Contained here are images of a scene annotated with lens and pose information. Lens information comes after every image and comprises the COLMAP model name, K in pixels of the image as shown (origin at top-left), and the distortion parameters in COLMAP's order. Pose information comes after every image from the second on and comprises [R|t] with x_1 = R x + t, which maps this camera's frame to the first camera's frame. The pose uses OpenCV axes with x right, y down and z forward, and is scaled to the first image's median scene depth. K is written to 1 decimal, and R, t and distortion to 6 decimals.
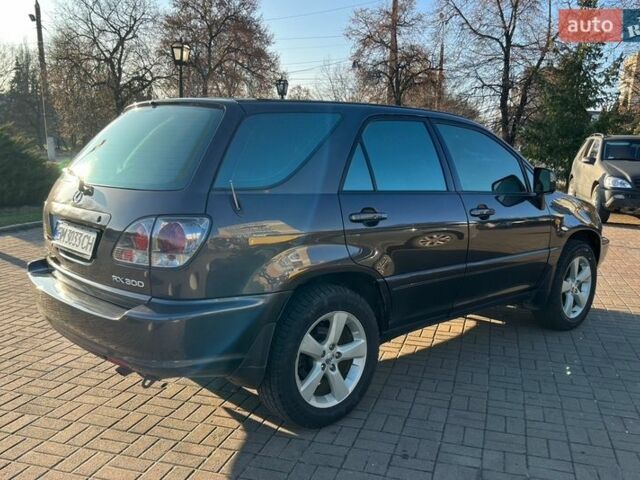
lens RADIAL K [[600.5, 0, 276.4], [0, 600.5, 213.4], [0, 0, 1]] dist [0.034086, -0.007336]
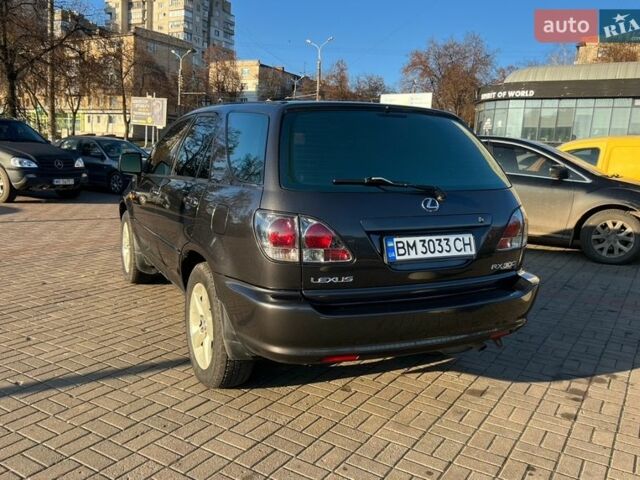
lens RADIAL K [[615.3, 0, 294.1], [0, 615.3, 239.8], [0, 0, 1]] dist [0.028210, -0.020771]
pose [[0.231762, -0.159511, 0.959605, -0.386005], [0.078135, 0.986330, 0.145082, -0.037910], [-0.969629, 0.041354, 0.241057, 0.283785]]
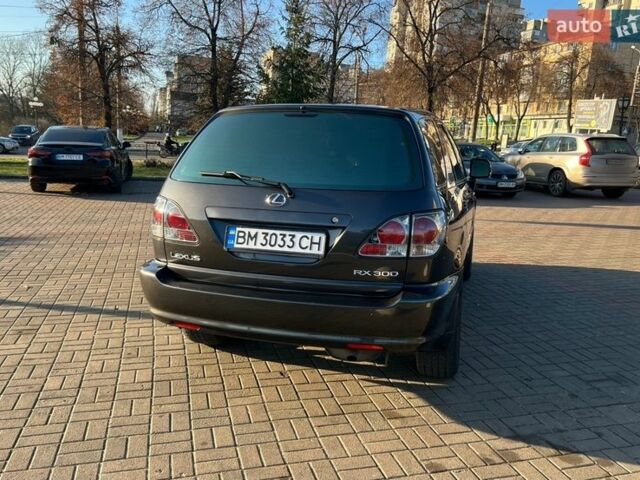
lens RADIAL K [[600.5, 0, 276.4], [0, 600.5, 213.4], [0, 0, 1]] dist [0.034086, -0.007336]
pose [[0.847800, -0.065172, 0.526296, -0.247334], [0.048642, 0.997793, 0.045202, -0.014085], [-0.528081, -0.012722, 0.849099, 0.041915]]
